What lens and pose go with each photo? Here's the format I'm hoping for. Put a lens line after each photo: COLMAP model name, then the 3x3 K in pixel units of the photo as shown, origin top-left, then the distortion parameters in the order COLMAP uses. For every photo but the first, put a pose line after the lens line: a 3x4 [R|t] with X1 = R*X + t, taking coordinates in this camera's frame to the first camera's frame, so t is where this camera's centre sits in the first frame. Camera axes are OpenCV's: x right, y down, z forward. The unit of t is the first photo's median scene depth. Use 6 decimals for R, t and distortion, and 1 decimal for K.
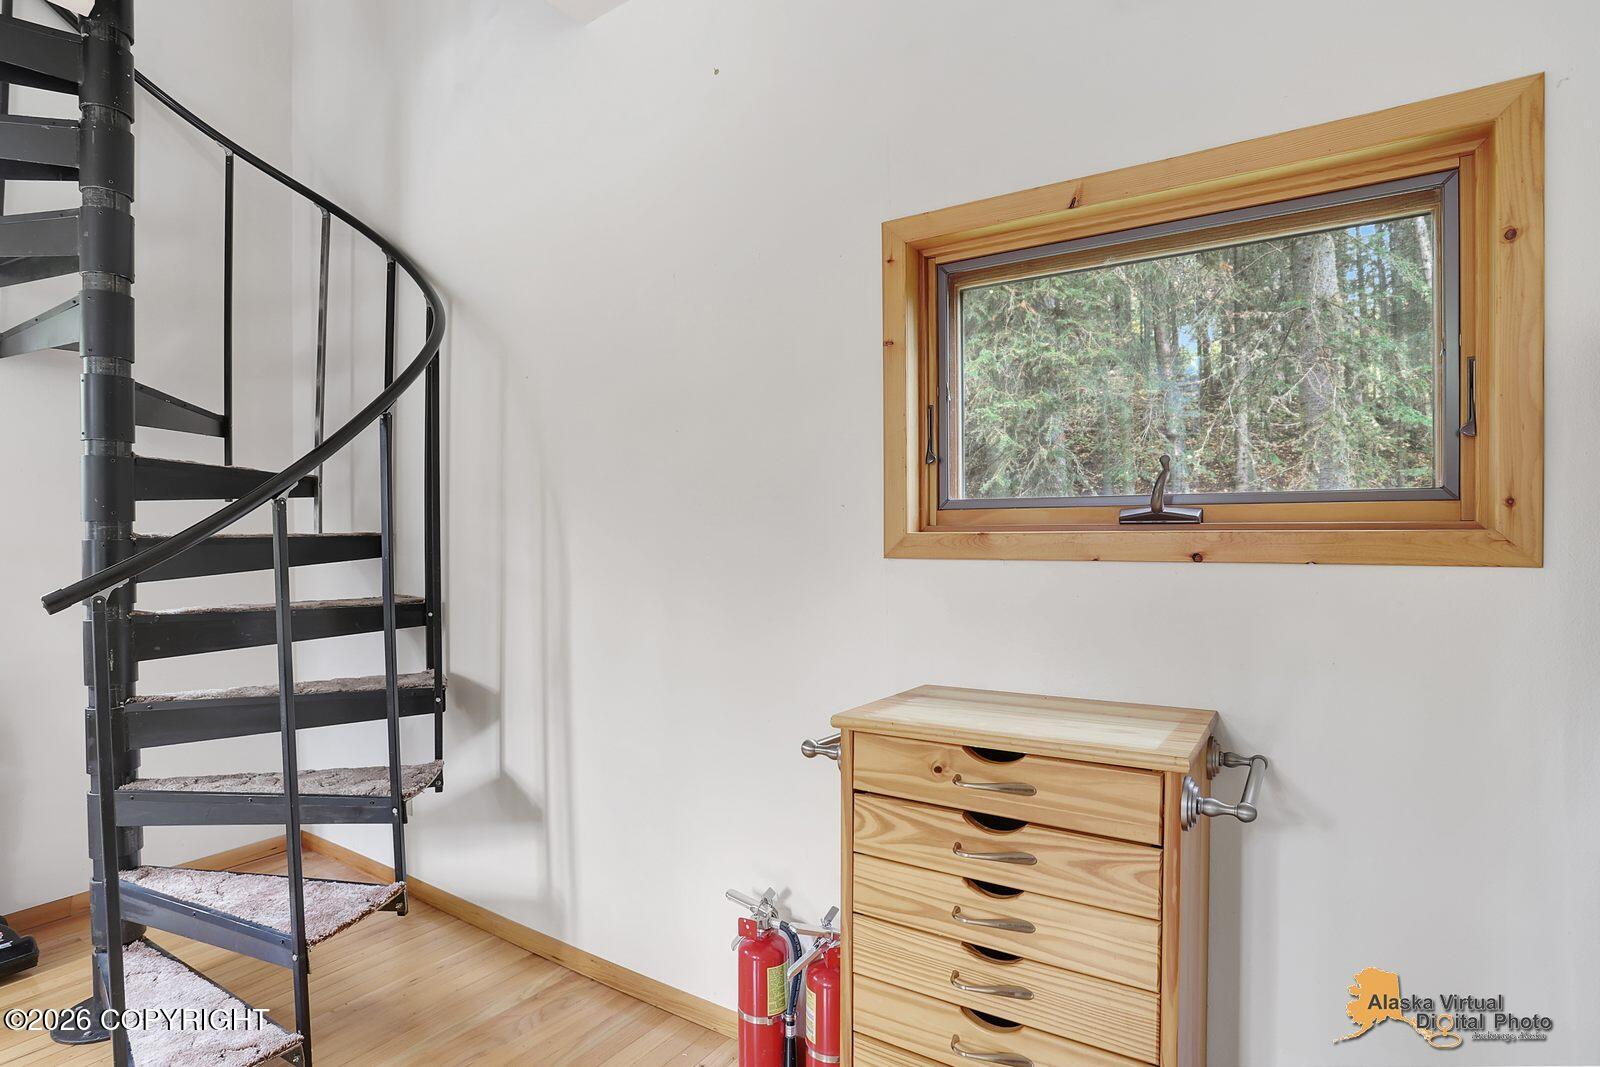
lens RADIAL K [[795.2, 0, 792.5], [0, 795.2, 547.8], [0, 0, 1]] dist [-0.049638, 0.001021]
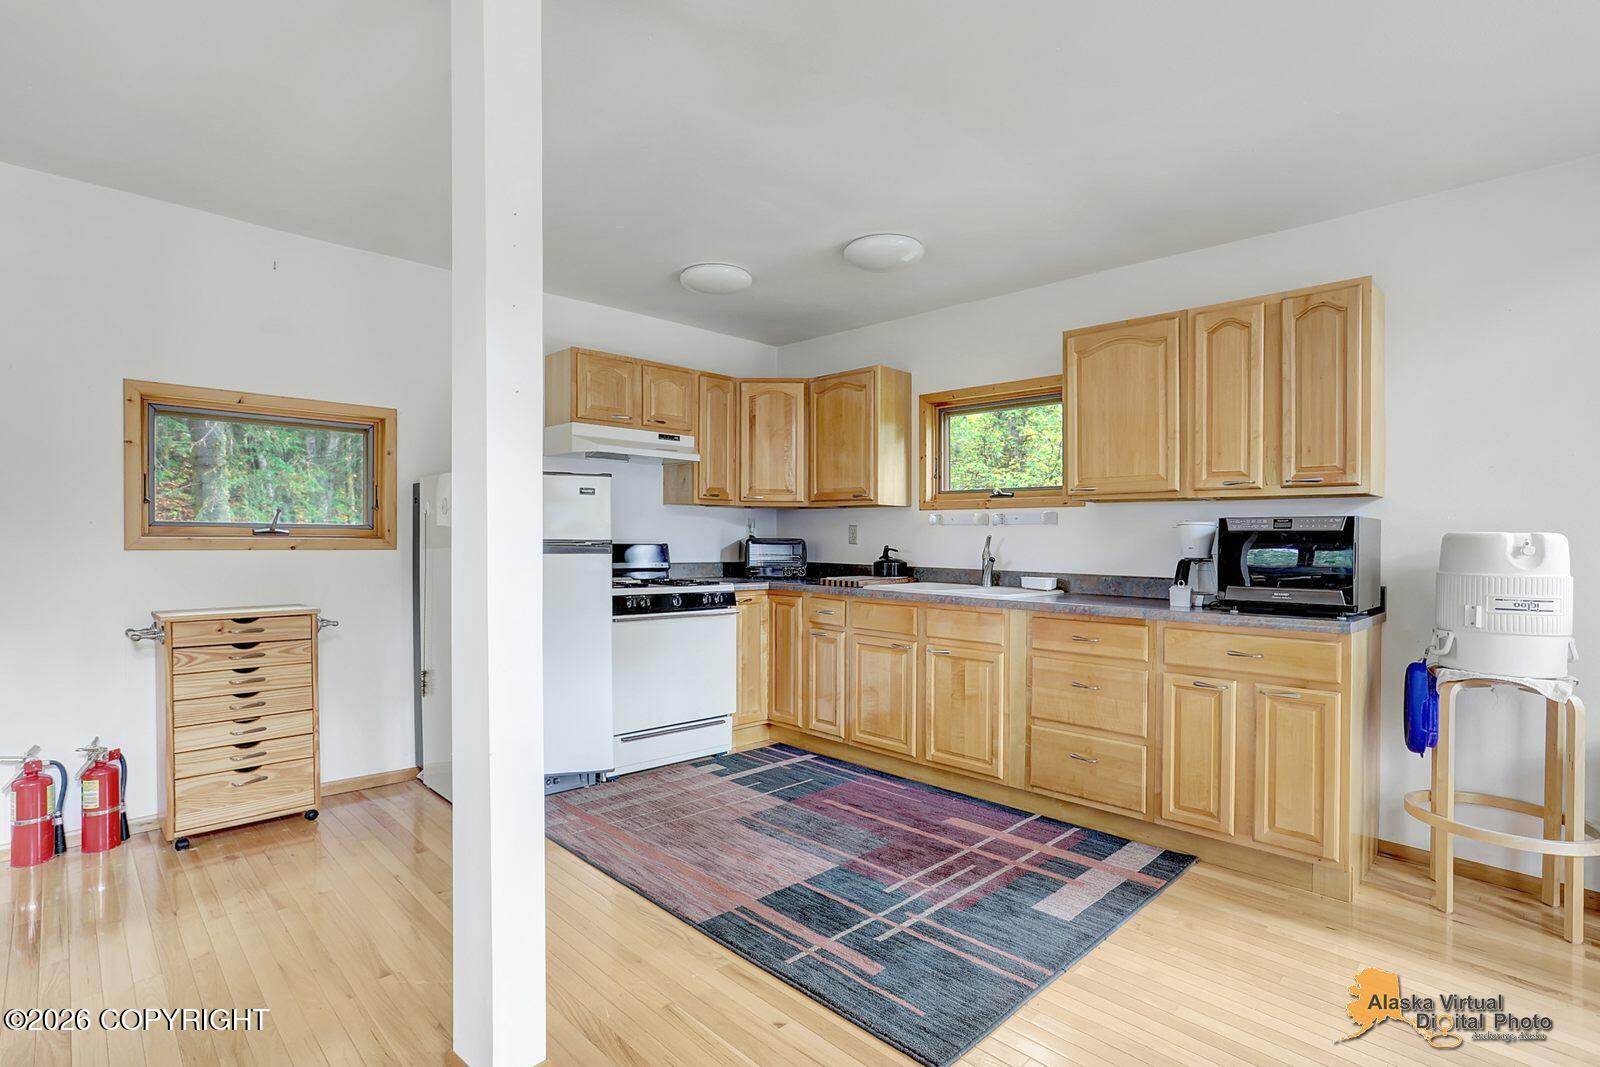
lens RADIAL K [[782.1, 0, 778.6], [0, 782.1, 544.3], [0, 0, 1]] dist [-0.051889, 0.037421]
pose [[0.219800, -0.003853, 0.975537, -1.383391], [0.001536, 0.999992, 0.003604, -0.007567], [-0.975544, 0.000706, 0.219805, -0.996152]]
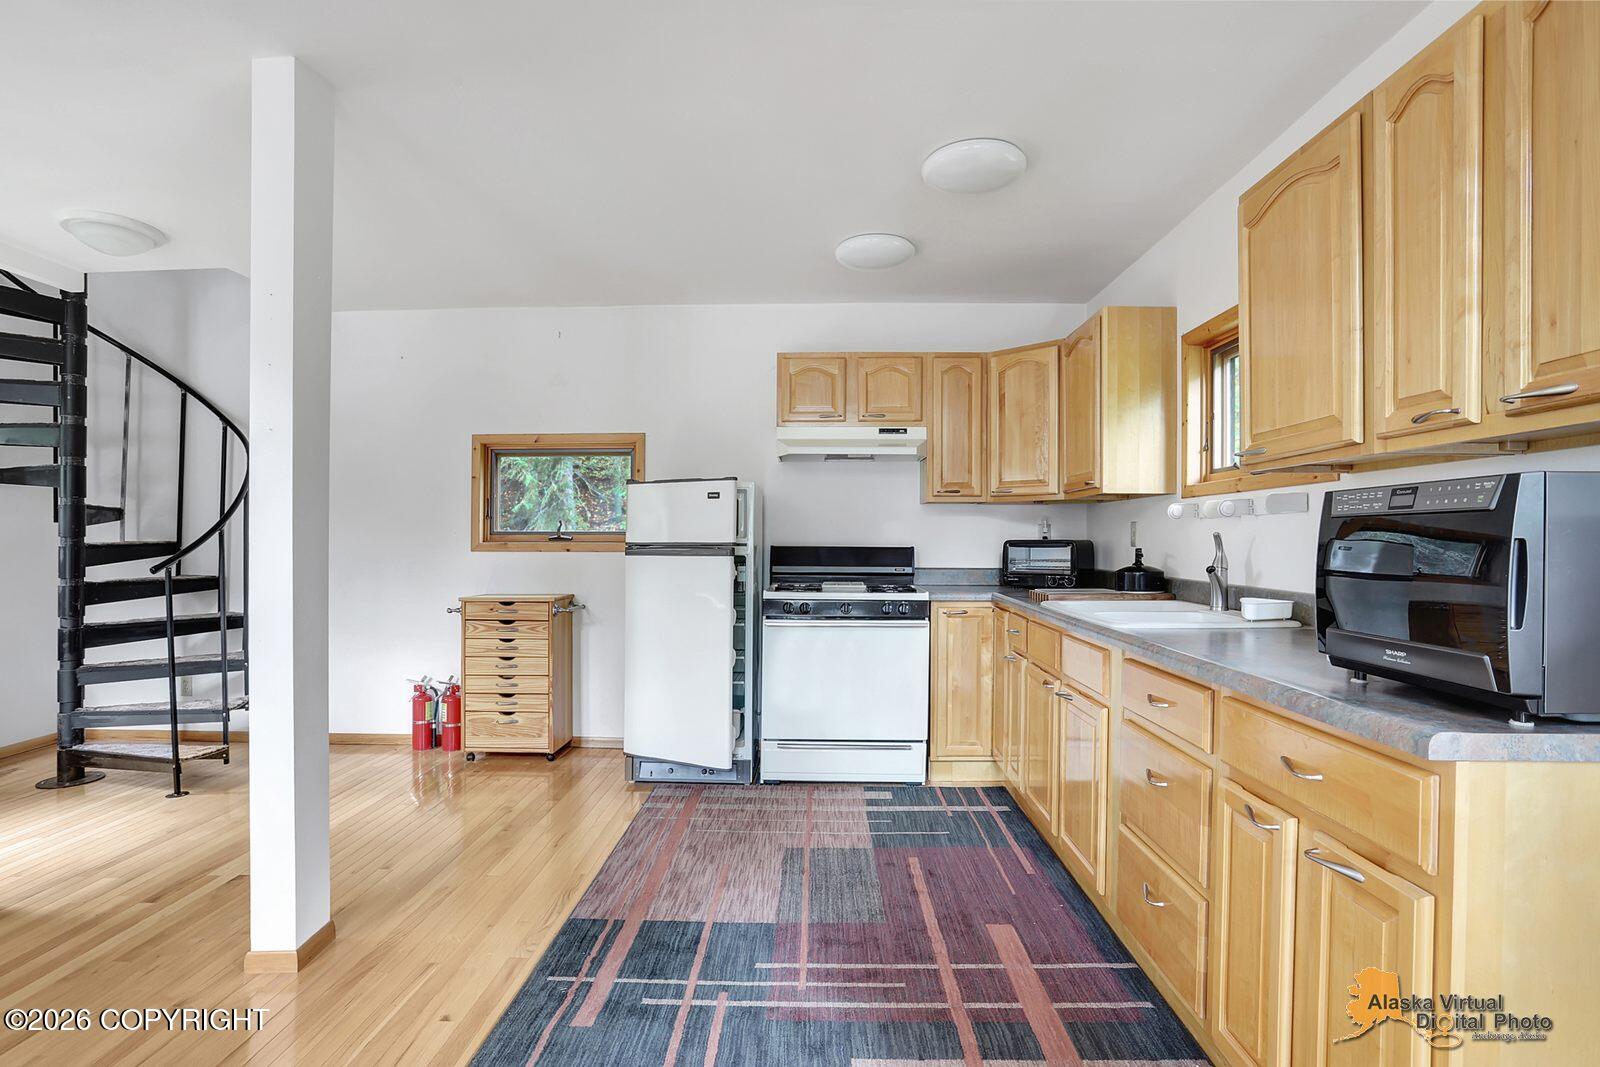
lens RADIAL K [[795.2, 0, 792.5], [0, 795.2, 547.8], [0, 0, 1]] dist [-0.049638, 0.001021]
pose [[0.846395, -0.003308, 0.532546, -0.418484], [0.003873, 0.999993, 0.000057, 0.003276], [-0.532542, 0.002014, 0.846401, -2.043252]]
